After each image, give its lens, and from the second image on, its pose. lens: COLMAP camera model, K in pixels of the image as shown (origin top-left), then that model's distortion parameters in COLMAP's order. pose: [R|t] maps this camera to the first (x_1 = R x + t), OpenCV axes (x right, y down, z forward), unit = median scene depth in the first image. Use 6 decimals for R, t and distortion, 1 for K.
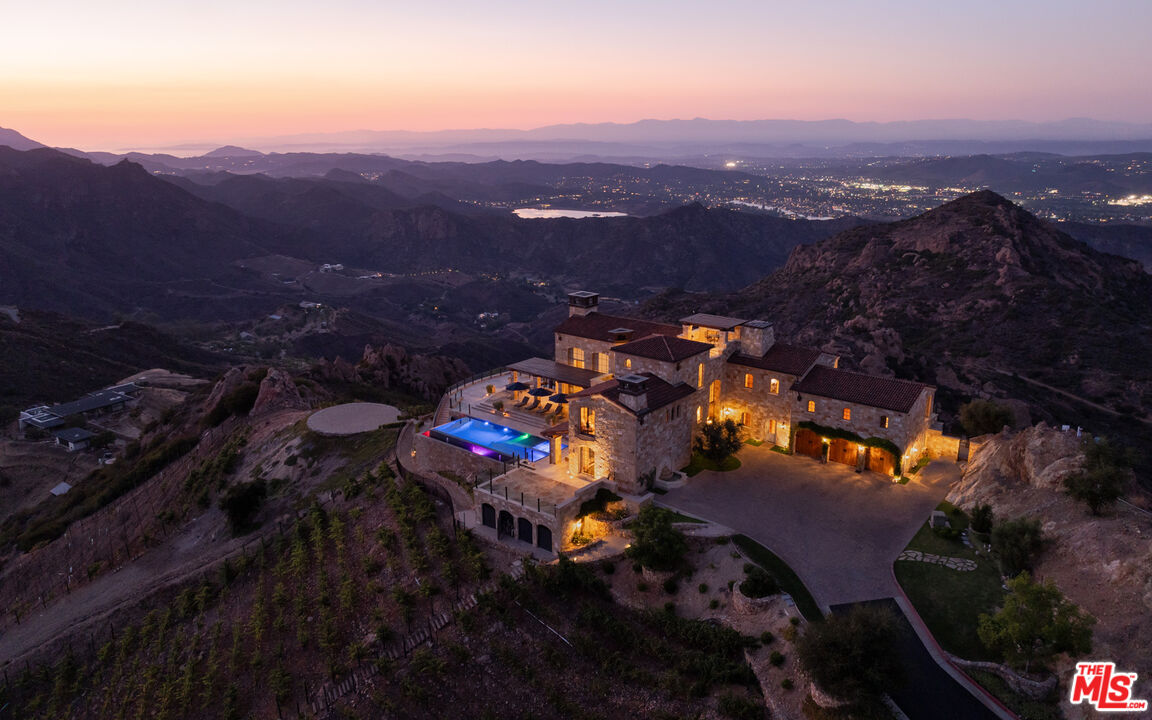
lens RADIAL K [[783.7, 0, 596.9], [0, 783.7, 358.7], [0, 0, 1]] dist [-0.031645, 0.004704]
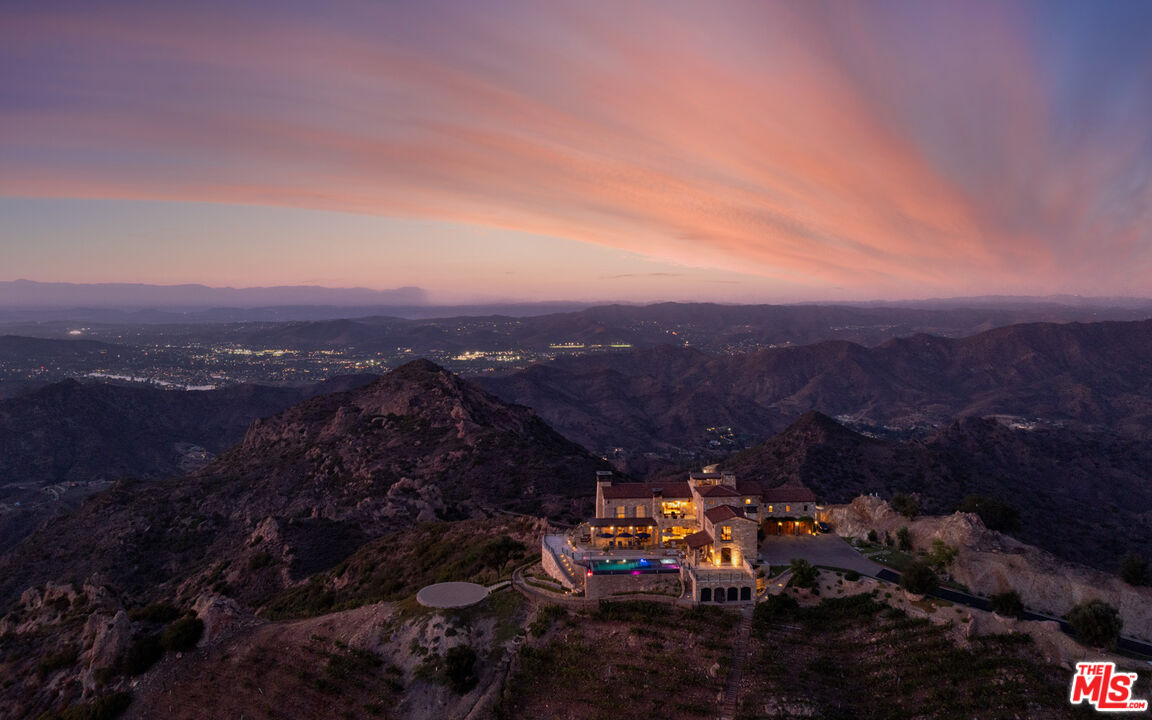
lens RADIAL K [[783.7, 0, 596.9], [0, 783.7, 358.7], [0, 0, 1]] dist [-0.031645, 0.004704]
pose [[0.724881, -0.032996, 0.688083, -0.145824], [0.173723, 0.975325, -0.136243, -0.012280], [-0.666609, 0.218296, 0.712727, -0.022761]]
